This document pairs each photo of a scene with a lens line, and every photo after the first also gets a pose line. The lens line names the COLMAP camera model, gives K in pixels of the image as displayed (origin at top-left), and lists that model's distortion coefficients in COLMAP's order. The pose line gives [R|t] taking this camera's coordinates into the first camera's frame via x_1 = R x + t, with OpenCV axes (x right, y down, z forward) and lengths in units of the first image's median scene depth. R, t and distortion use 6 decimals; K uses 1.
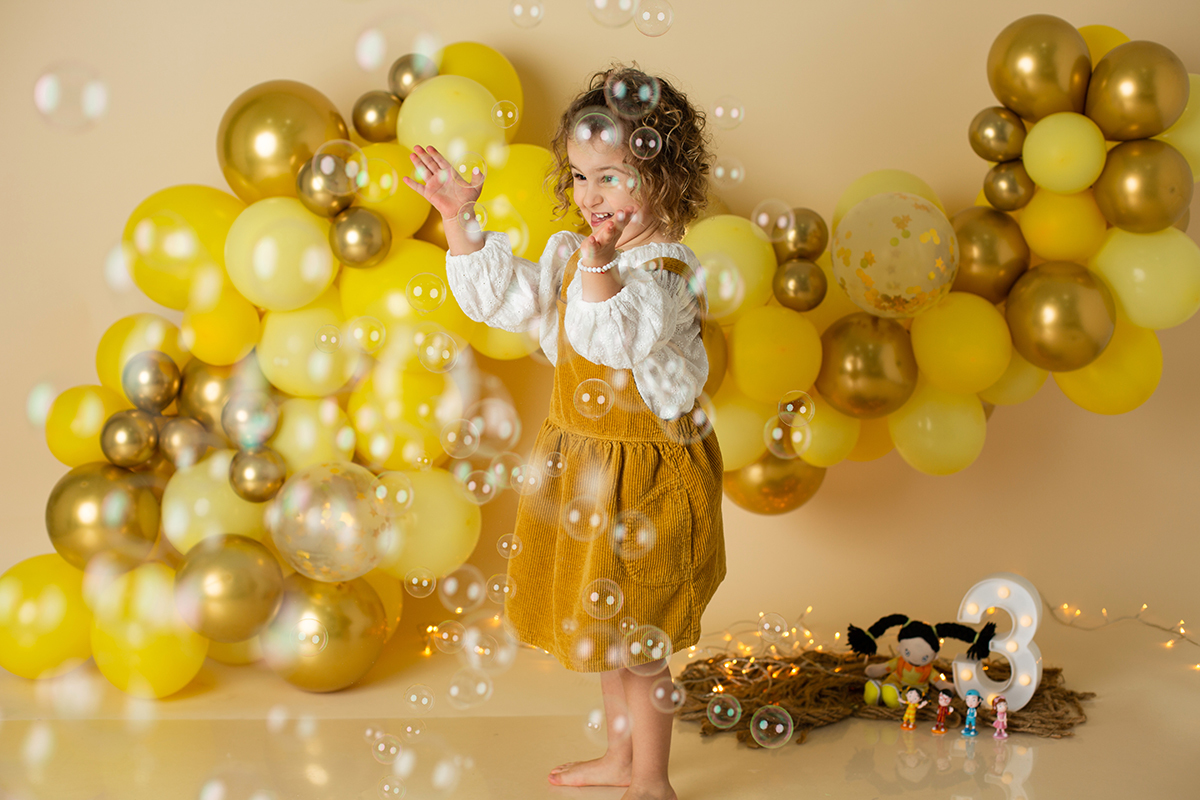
lens RADIAL K [[1656.0, 0, 613.3], [0, 1656.0, 398.7], [0, 0, 1]] dist [-0.133734, 0.031349]
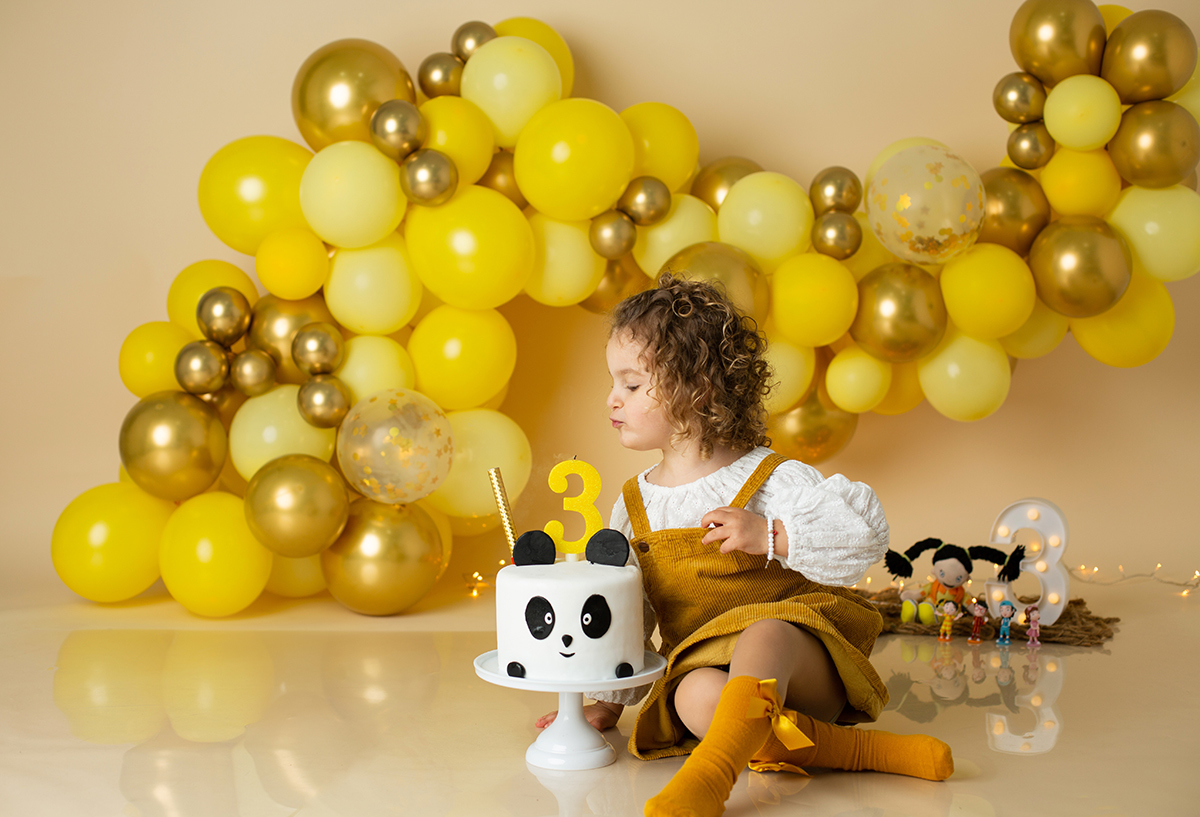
lens RADIAL K [[1675.8, 0, 603.3], [0, 1675.8, 403.1], [0, 0, 1]] dist [-0.129435, -0.003575]
pose [[0.999866, 0.011601, 0.011534, -0.050209], [-0.010660, 0.996851, -0.078581, 0.128711], [-0.012410, 0.078447, 0.996841, -0.066436]]
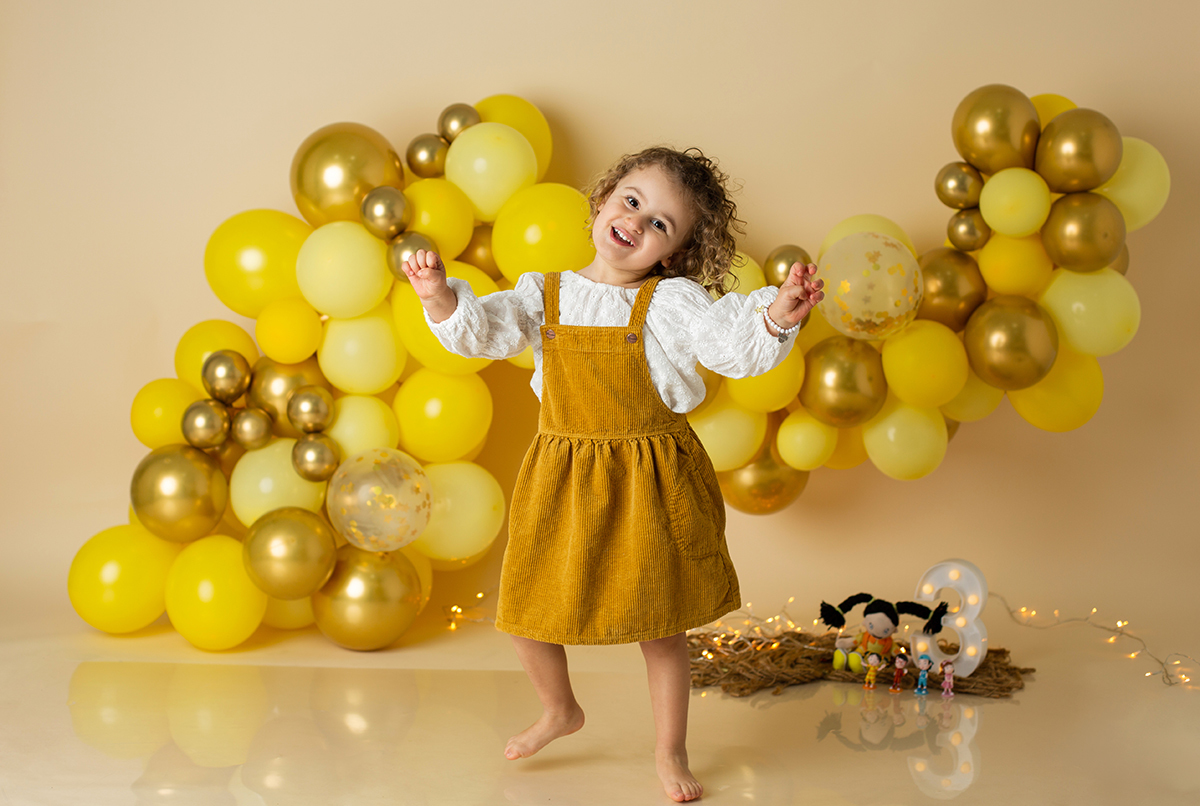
lens RADIAL K [[1834.0, 0, 601.8], [0, 1834.0, 358.7], [0, 0, 1]] dist [-0.133194, 0.035917]
pose [[0.999549, 0.028634, -0.009012, -0.004802], [-0.029177, 0.997296, -0.067446, 0.057283], [0.007057, 0.067679, 0.997682, -0.291486]]
